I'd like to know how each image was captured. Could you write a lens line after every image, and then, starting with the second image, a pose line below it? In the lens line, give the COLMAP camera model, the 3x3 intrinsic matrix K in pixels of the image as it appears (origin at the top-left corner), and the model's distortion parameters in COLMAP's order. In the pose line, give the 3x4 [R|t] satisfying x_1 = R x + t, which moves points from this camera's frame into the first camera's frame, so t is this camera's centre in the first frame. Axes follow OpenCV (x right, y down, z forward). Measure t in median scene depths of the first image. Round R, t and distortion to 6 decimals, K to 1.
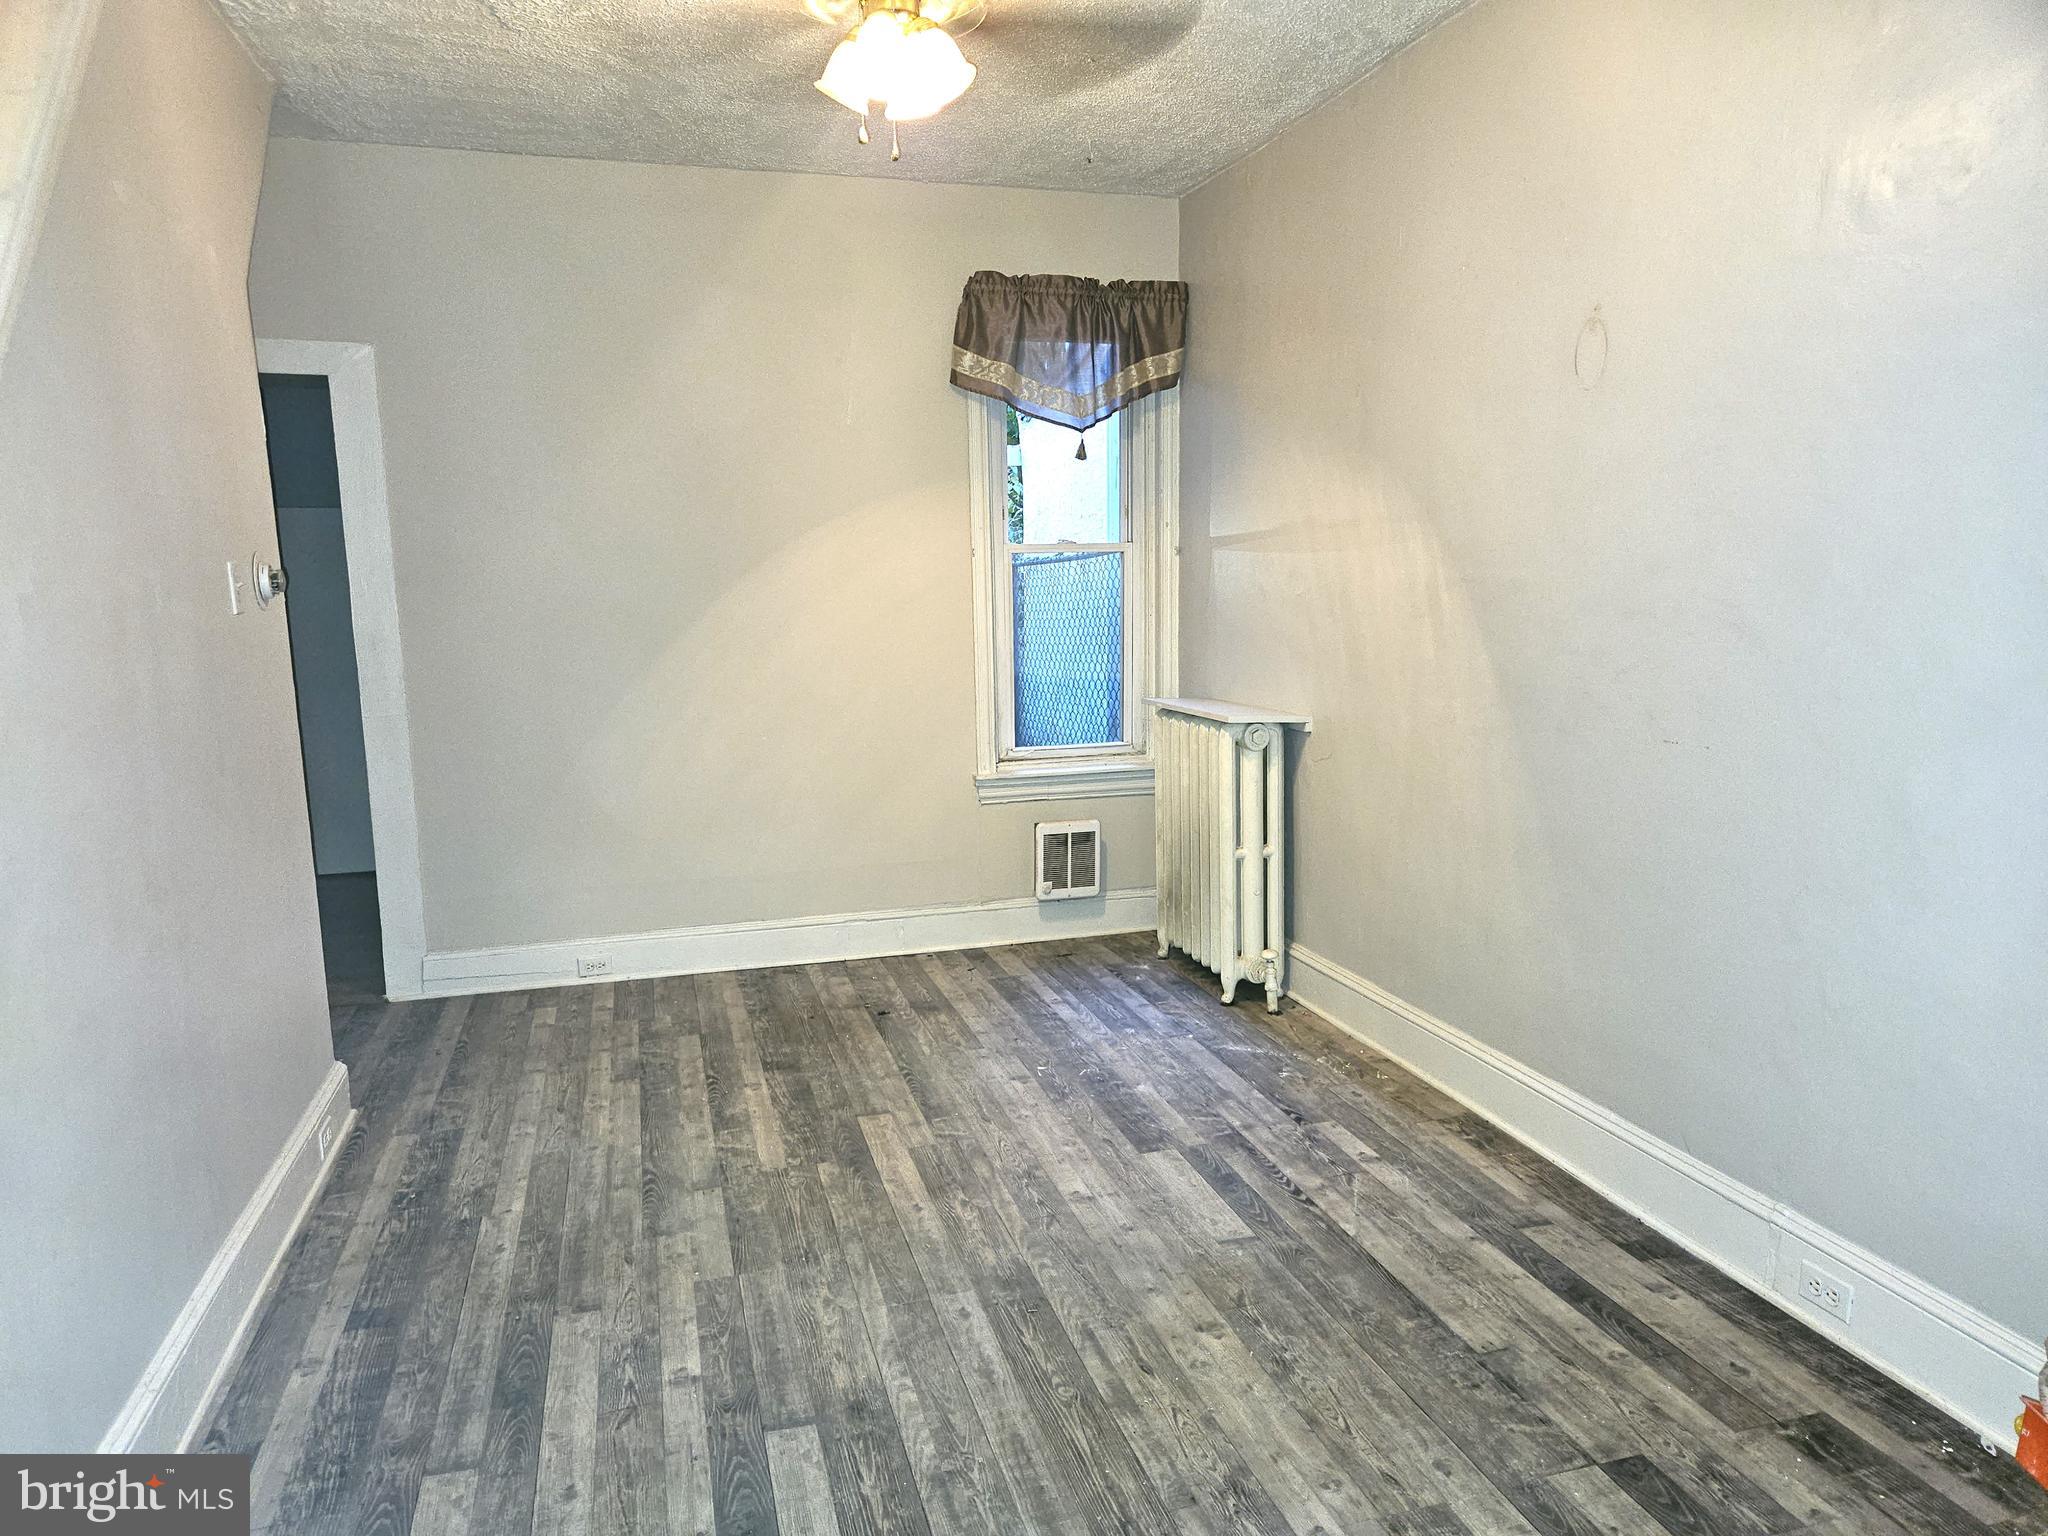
lens RADIAL K [[1361.4, 0, 1019.6], [0, 1361.4, 755.5], [0, 0, 1]] dist [0.081465, -0.068692]
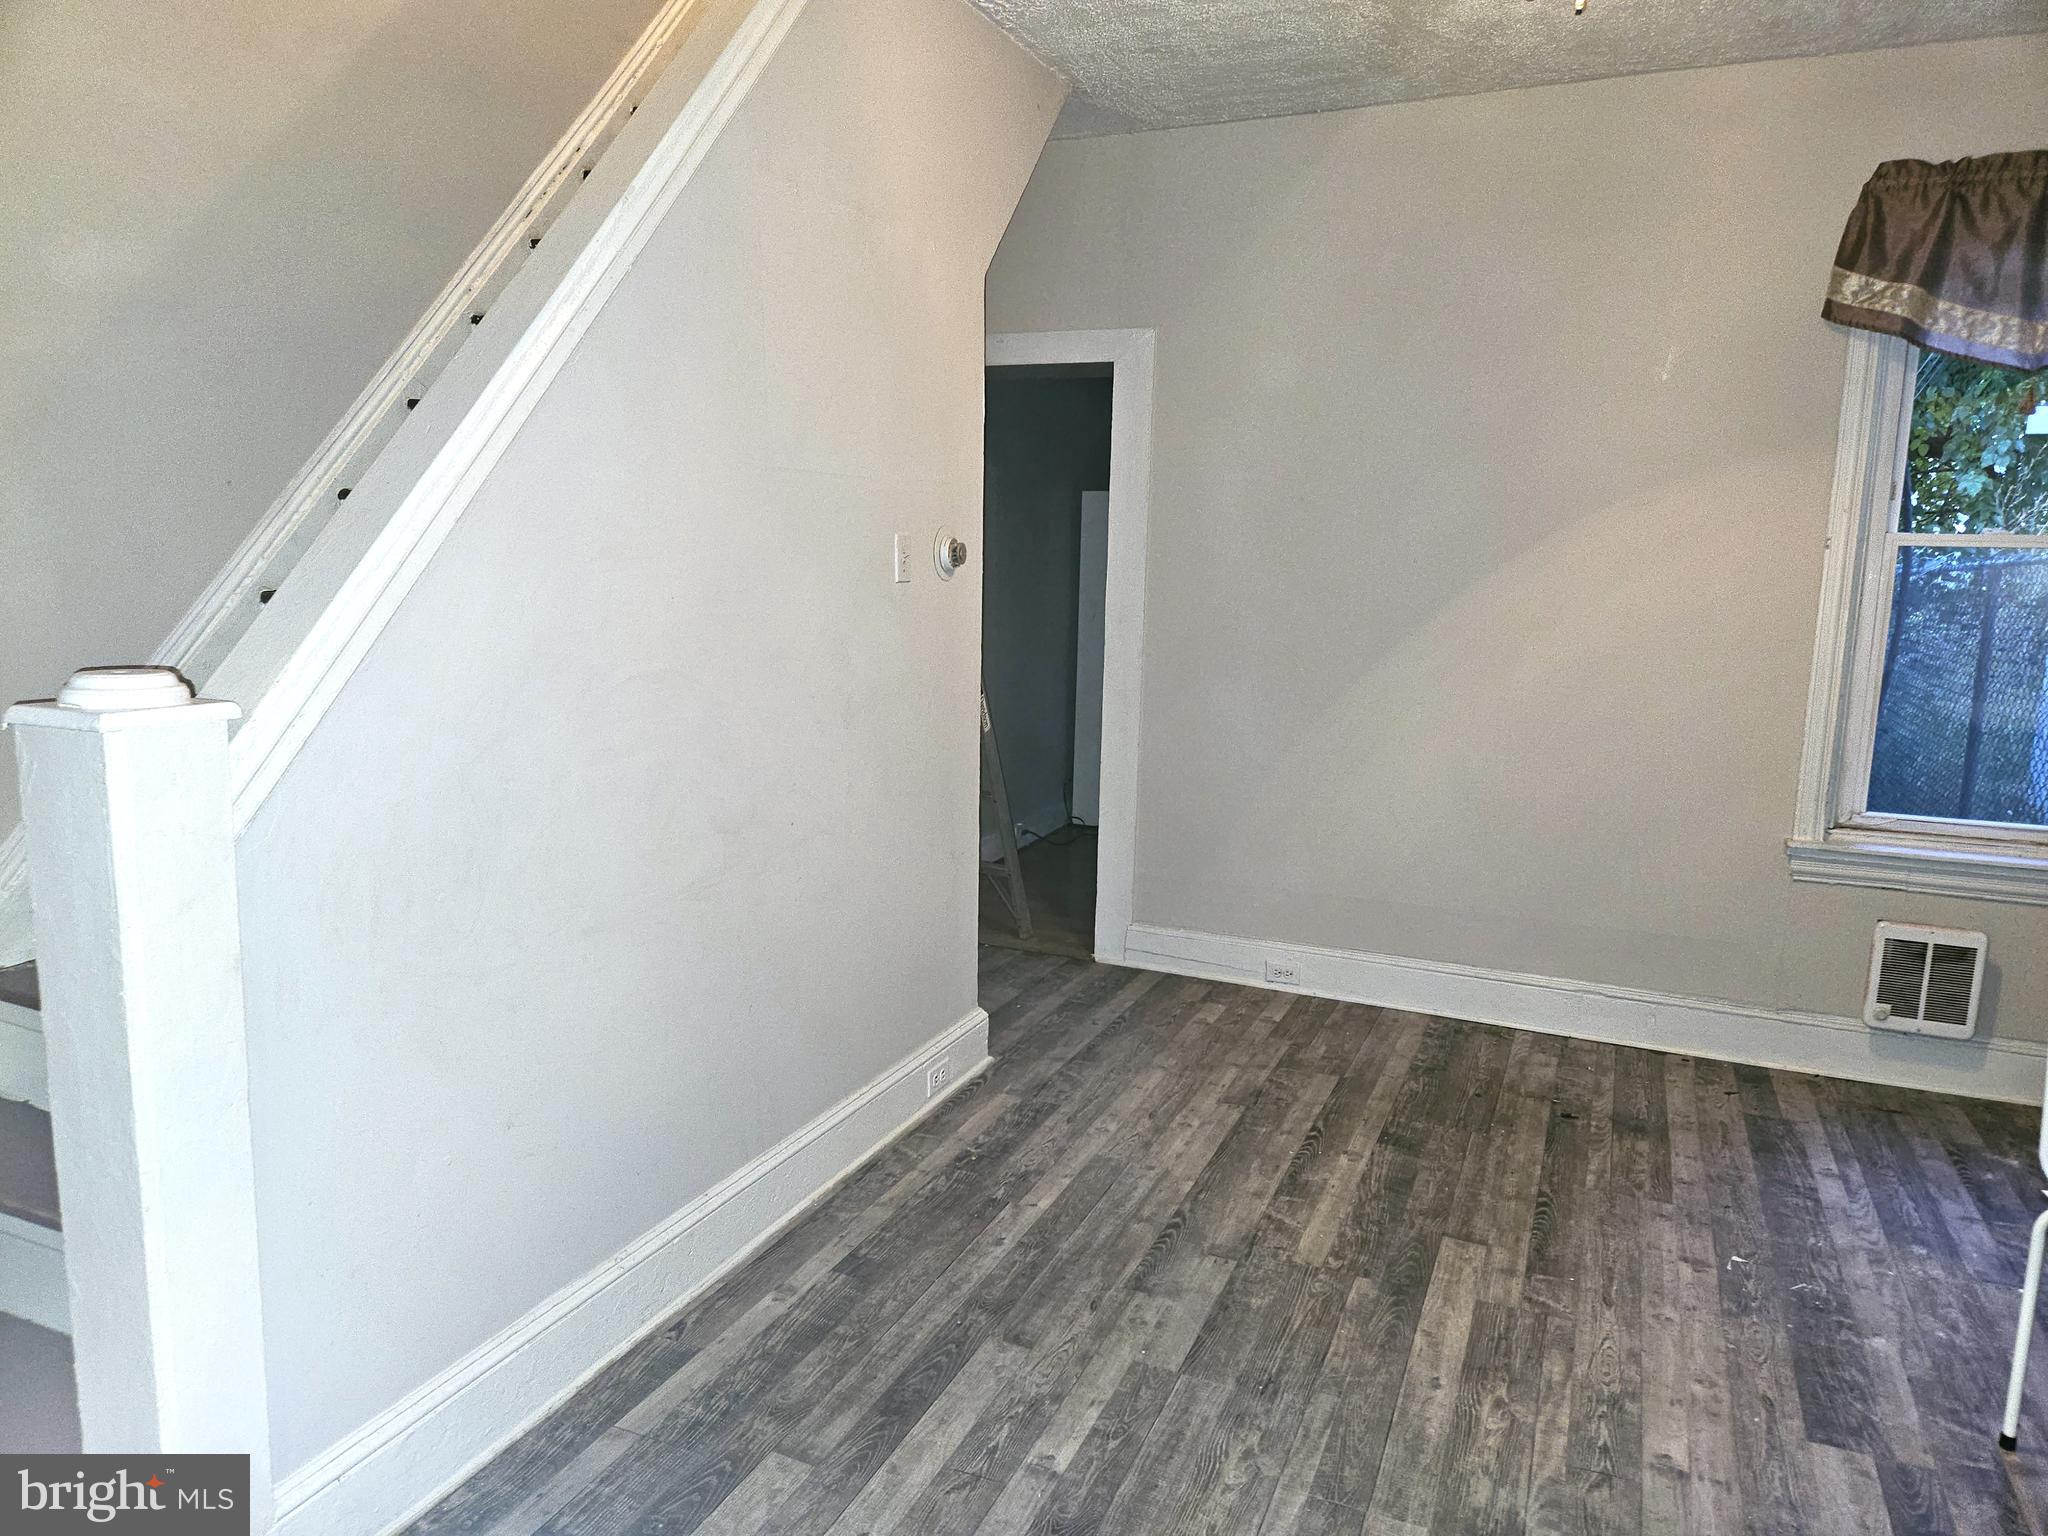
lens RADIAL K [[1361.4, 0, 1019.6], [0, 1361.4, 755.5], [0, 0, 1]] dist [0.081465, -0.068692]
pose [[0.769636, 0.126452, -0.625836, 0.155896], [-0.120548, 0.991342, 0.052056, -0.028663], [0.627000, 0.035379, 0.778216, 0.188111]]
